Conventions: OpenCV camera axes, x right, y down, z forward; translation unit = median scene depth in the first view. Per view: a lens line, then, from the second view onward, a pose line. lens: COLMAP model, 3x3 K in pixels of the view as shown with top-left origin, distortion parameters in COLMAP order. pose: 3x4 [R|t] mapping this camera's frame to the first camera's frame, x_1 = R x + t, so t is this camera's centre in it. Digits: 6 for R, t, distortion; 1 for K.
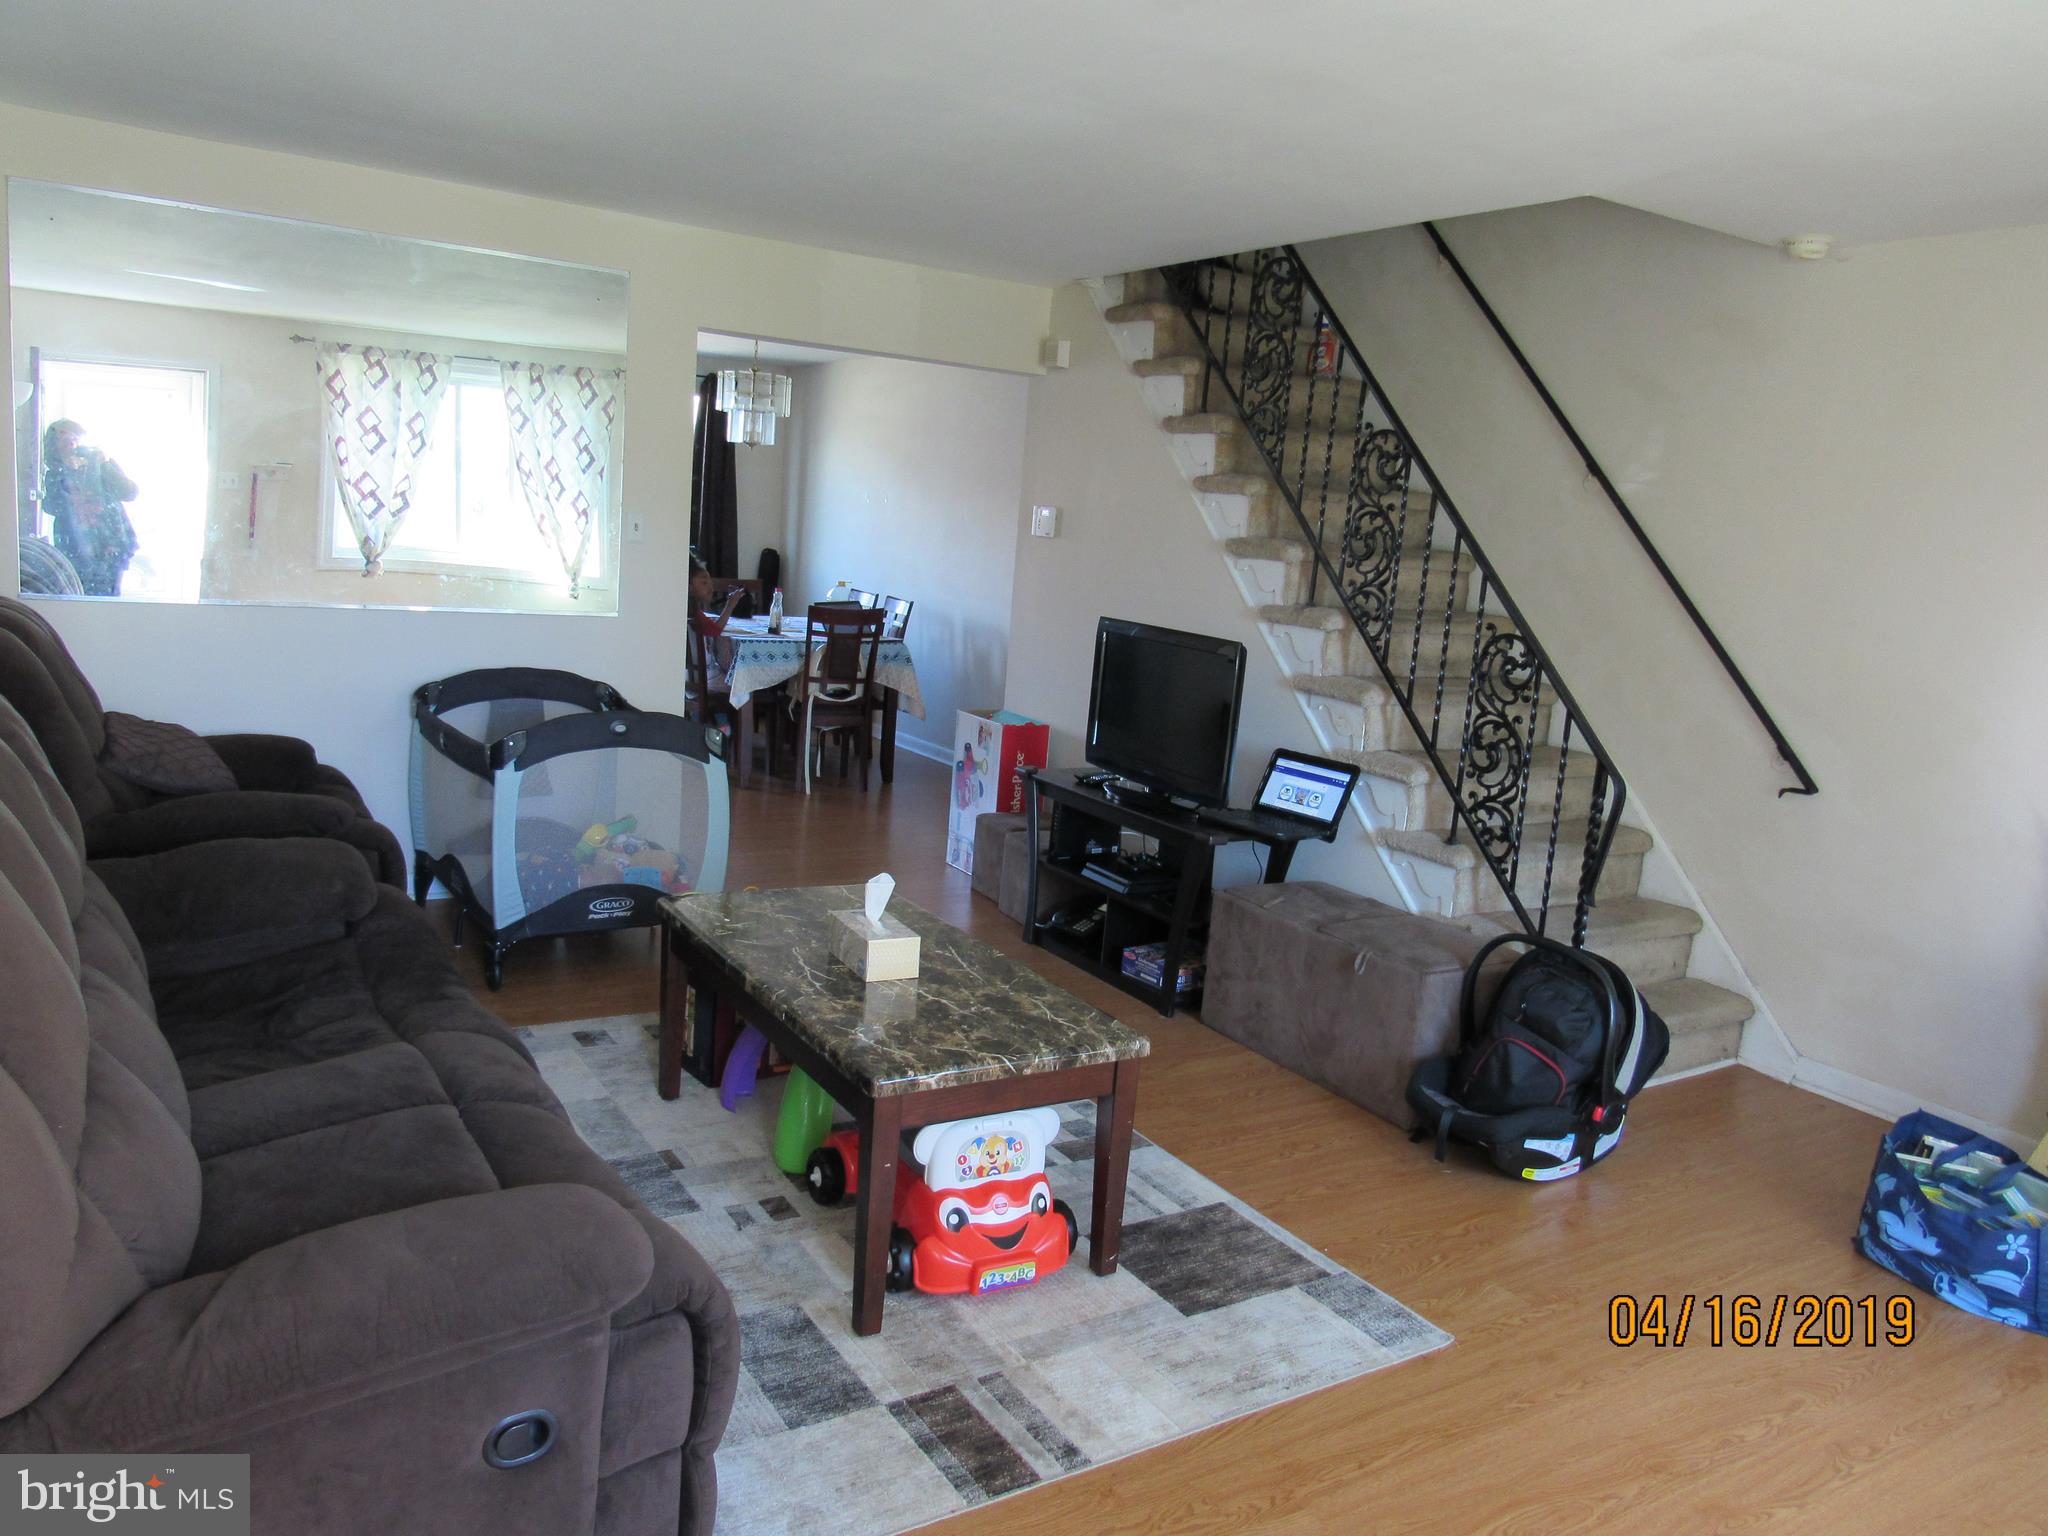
lens RADIAL K [[1465.7, 0, 1023.4], [0, 1465.7, 756.9], [0, 0, 1]] dist [-0.027329, 0.008853]
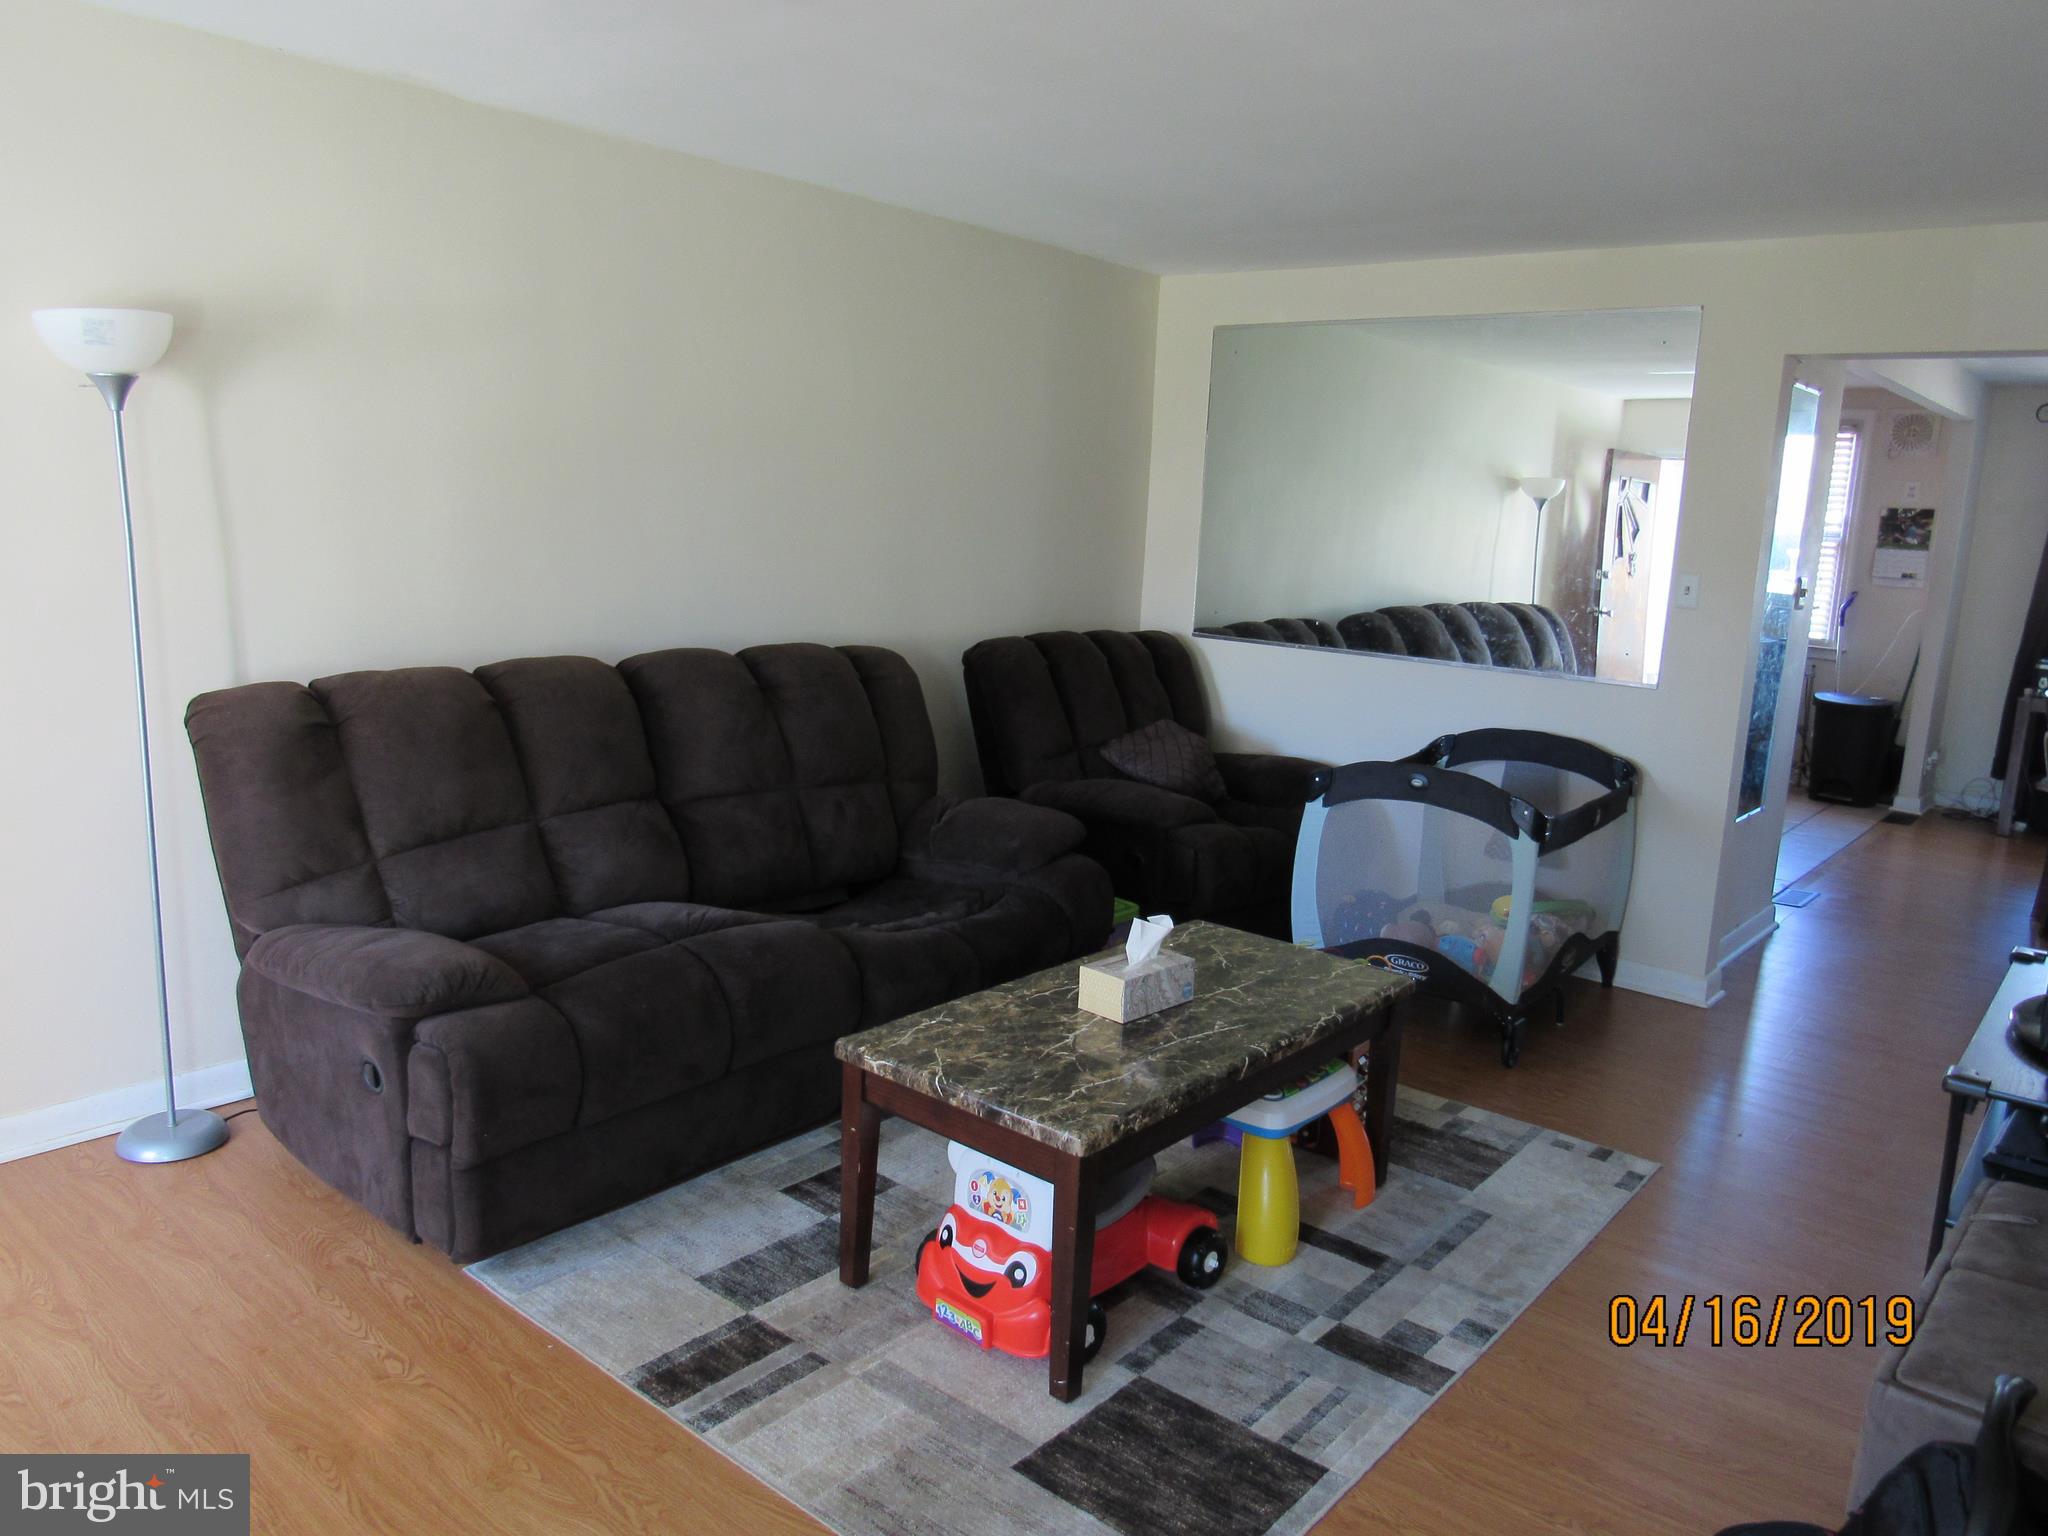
lens RADIAL K [[1465.7, 0, 1028.4], [0, 1465.7, 775.2], [0, 0, 1]] dist [-0.027329, 0.008853]
pose [[0.306870, 0.111103, -0.945244, 0.332410], [-0.175933, 0.982669, 0.058386, -0.020979], [0.935350, 0.148382, 0.321098, 0.265991]]
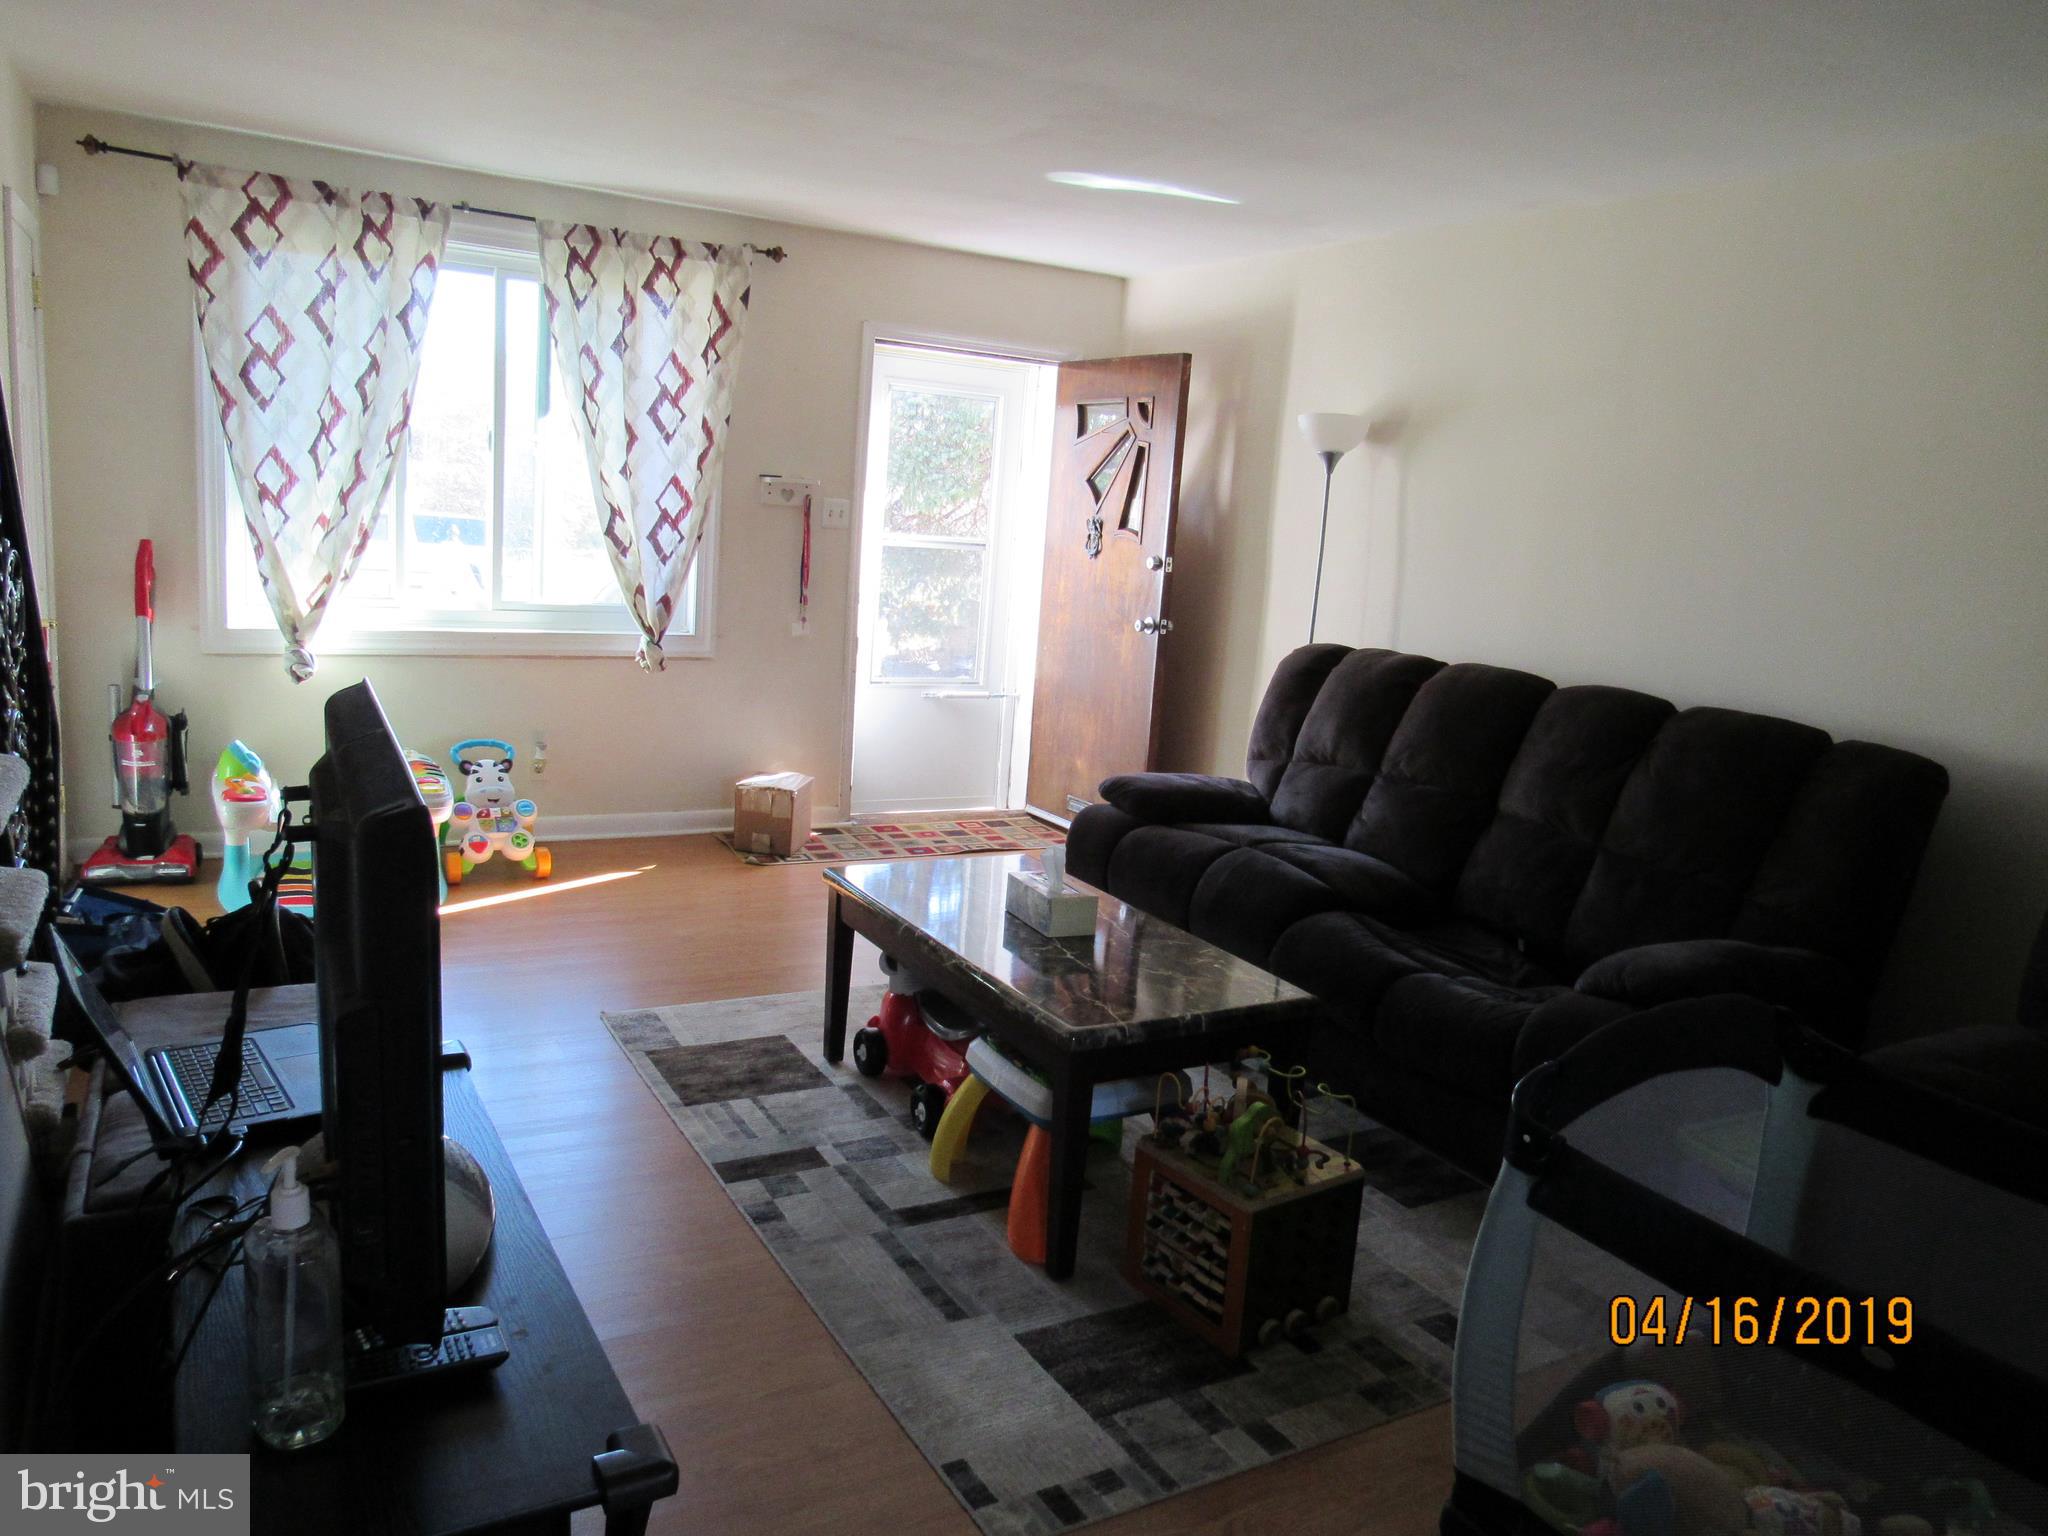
lens RADIAL K [[1465.7, 0, 1026.7], [0, 1465.7, 764.0], [0, 0, 1]] dist [-0.027329, 0.008853]
pose [[-0.987691, -0.156188, 0.008426, -0.032893], [-0.143665, 0.927163, 0.346020, -0.141584], [-0.061857, 0.340550, -0.938189, 0.852744]]
